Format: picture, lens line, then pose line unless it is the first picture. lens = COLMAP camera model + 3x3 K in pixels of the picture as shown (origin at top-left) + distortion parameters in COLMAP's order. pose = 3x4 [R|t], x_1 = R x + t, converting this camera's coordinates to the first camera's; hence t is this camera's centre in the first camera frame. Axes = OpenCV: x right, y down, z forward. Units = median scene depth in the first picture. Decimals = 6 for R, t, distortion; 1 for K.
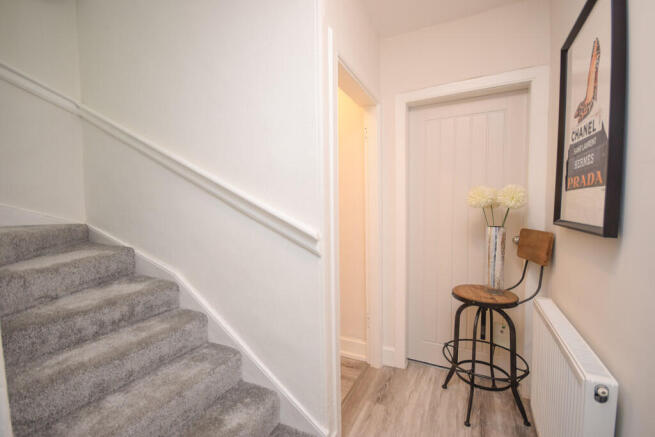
lens RADIAL K [[293.1, 0, 330.4], [0, 293.1, 221.0], [0, 0, 1]] dist [0.001933, -0.003111]
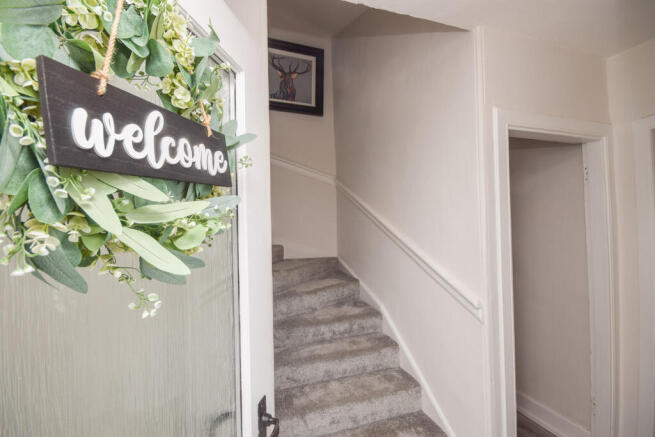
lens RADIAL K [[293.1, 0, 326.8], [0, 293.1, 218.1], [0, 0, 1]] dist [0.001933, -0.003111]
pose [[0.700909, -0.013679, -0.713119, 0.304203], [-0.029620, 0.998395, -0.048264, -0.173887], [0.712635, 0.054952, 0.699379, -0.152972]]
